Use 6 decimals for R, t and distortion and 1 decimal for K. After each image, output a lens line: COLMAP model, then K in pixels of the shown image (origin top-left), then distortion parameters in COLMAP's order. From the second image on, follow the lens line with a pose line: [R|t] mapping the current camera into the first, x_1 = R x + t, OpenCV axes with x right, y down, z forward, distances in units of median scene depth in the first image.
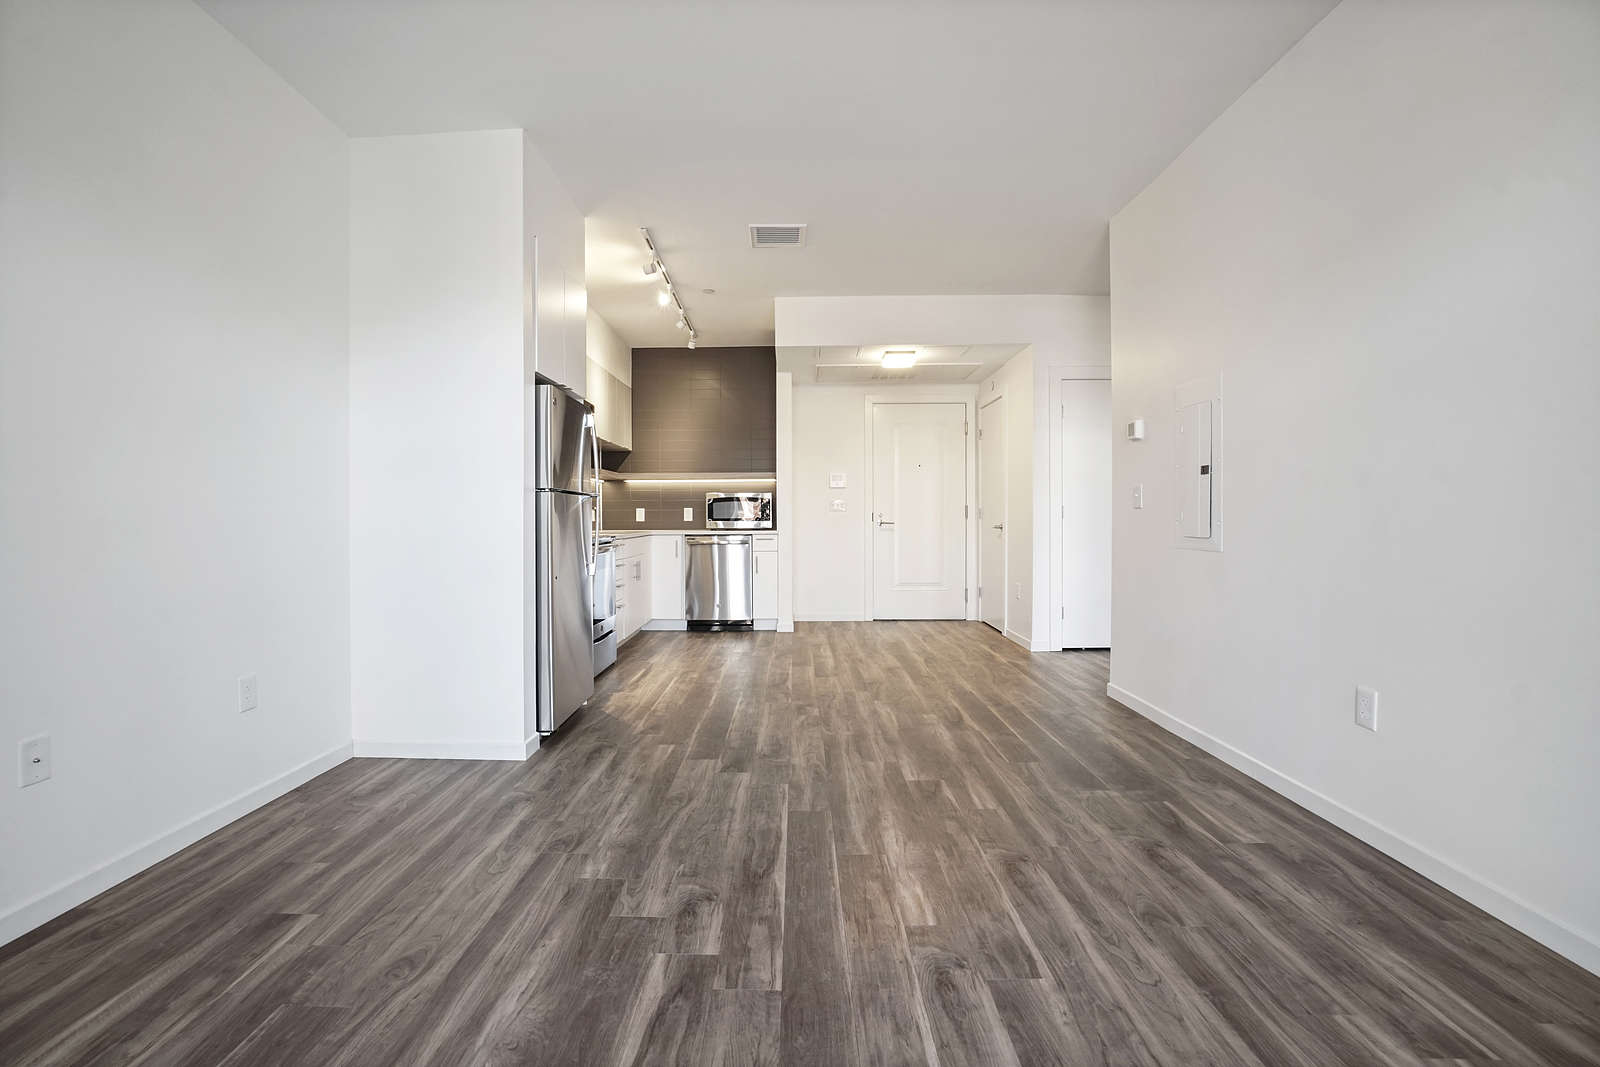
lens RADIAL K [[712.0, 0, 778.3], [0, 712.0, 526.8], [0, 0, 1]] dist [-0.066326, 0.025346]
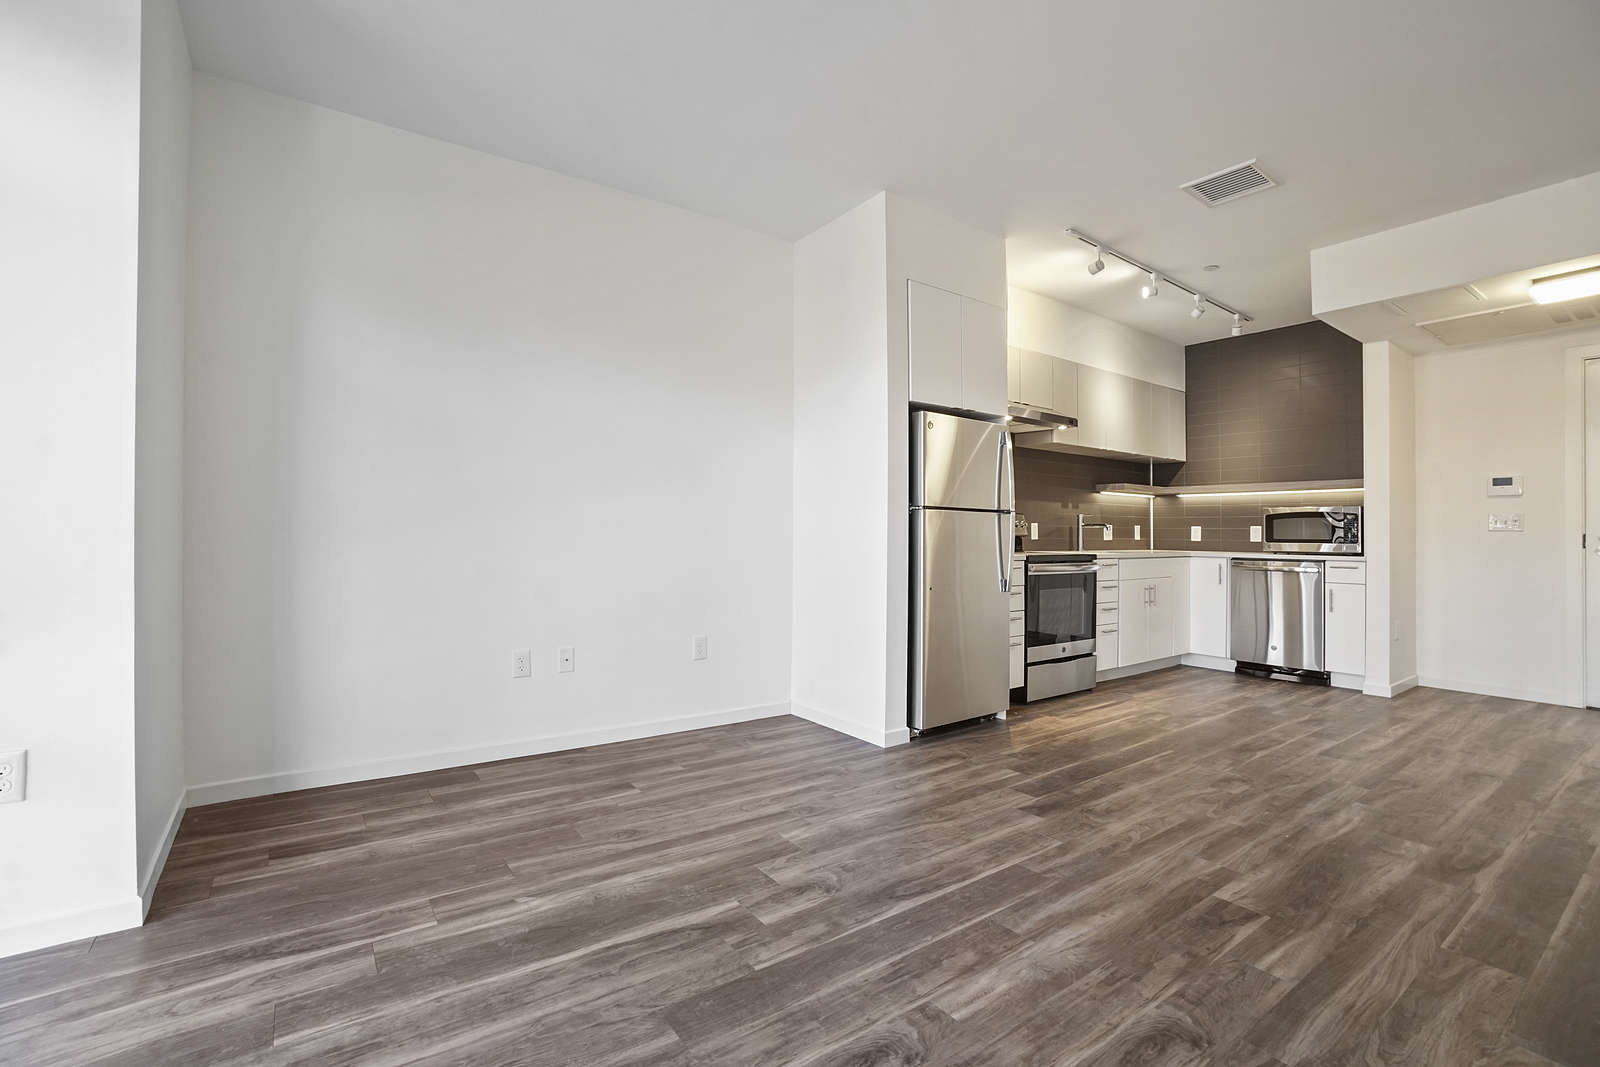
lens RADIAL K [[705.7, 0, 781.6], [0, 705.7, 529.0], [0, 0, 1]] dist [-0.063251, 0.024017]
pose [[0.595984, 0.006250, -0.802972, 0.460616], [-0.024991, 0.999630, -0.010768, -0.001473], [0.802607, 0.026485, 0.595920, 0.198452]]
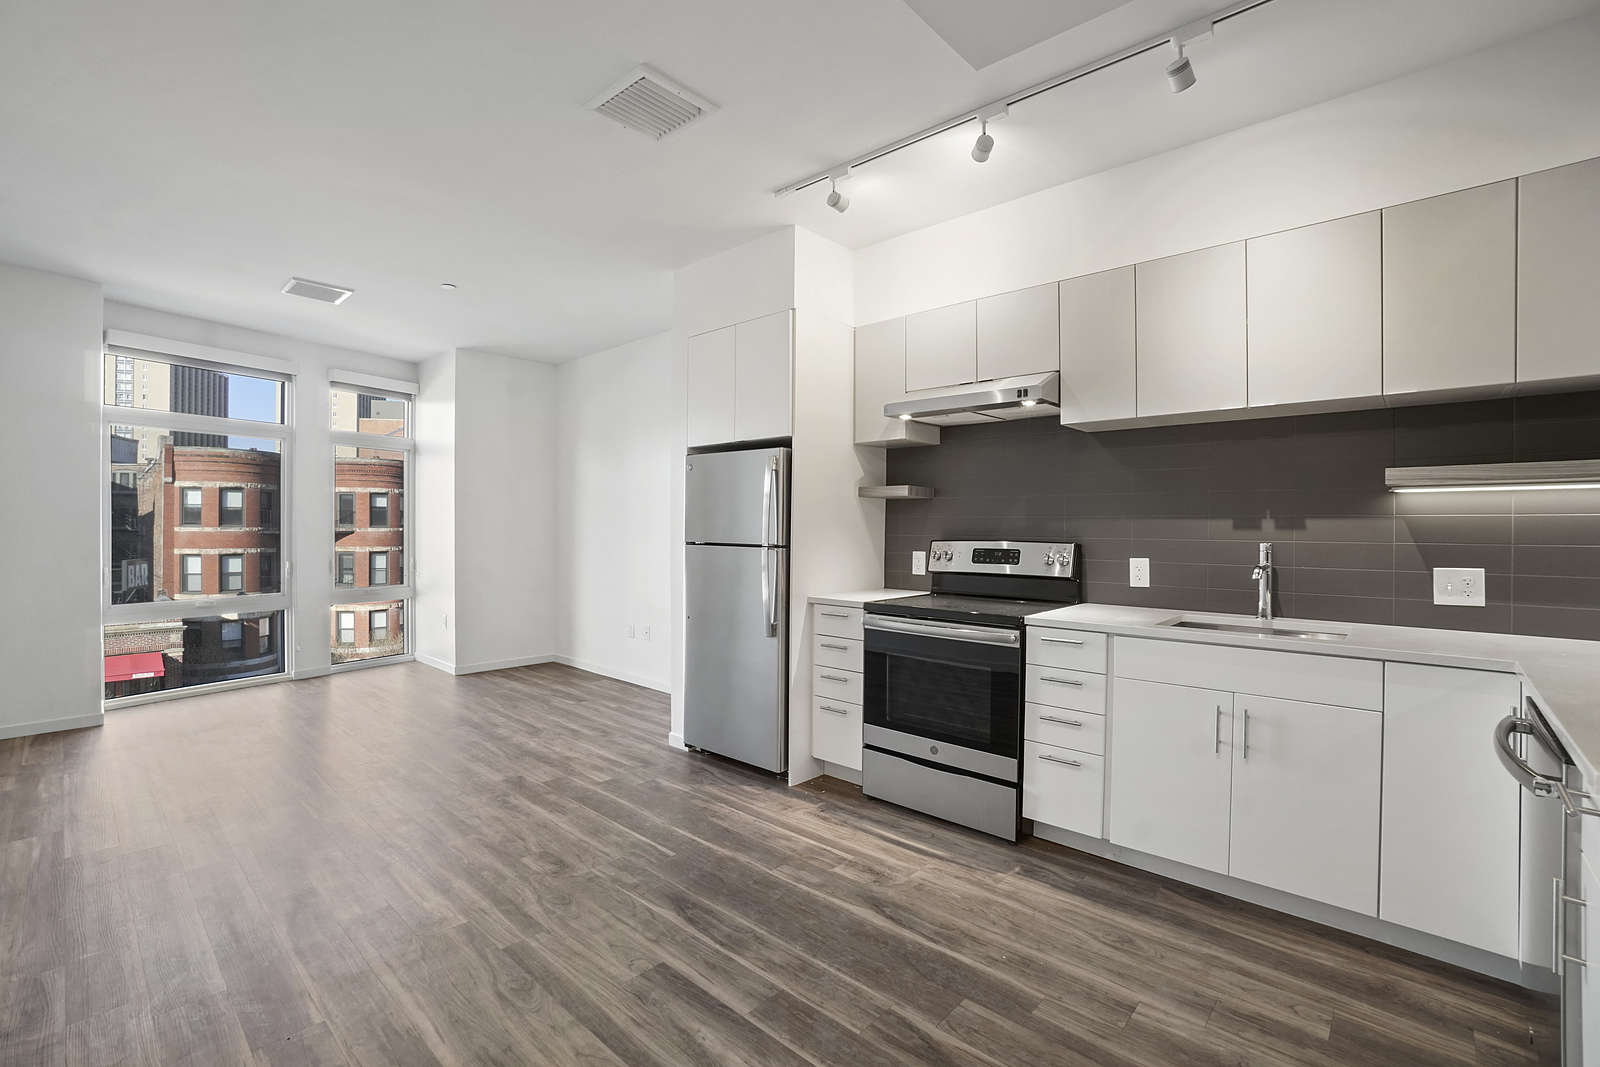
lens RADIAL K [[712.0, 0, 778.3], [0, 712.0, 526.8], [0, 0, 1]] dist [-0.066326, 0.025346]
pose [[-0.667351, 0.004086, -0.744732, 0.523153], [-0.010461, 0.999835, 0.014860, -0.108281], [0.744670, 0.017708, -0.667198, 2.133053]]
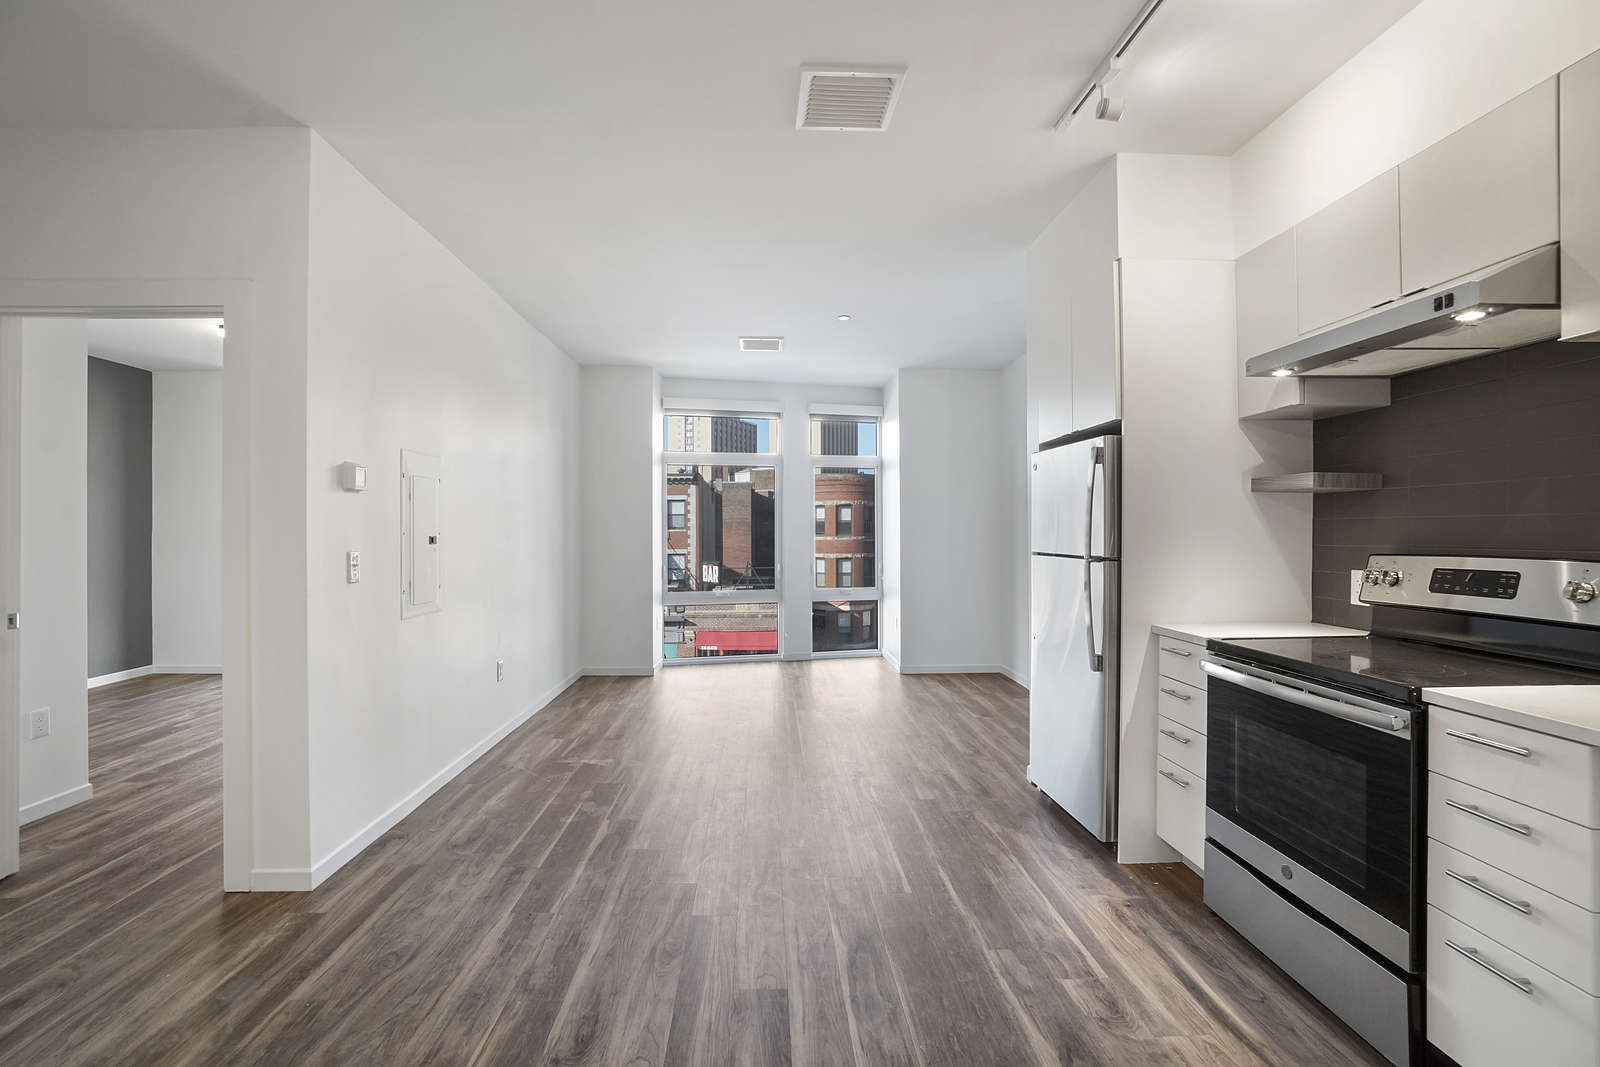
lens RADIAL K [[705.7, 0, 781.6], [0, 705.7, 529.0], [0, 0, 1]] dist [-0.063251, 0.024017]
pose [[-0.998615, 0.008271, -0.051959, 0.120428], [0.007893, 0.999941, 0.007466, -0.108515], [0.052017, 0.007045, -0.998621, 2.248932]]
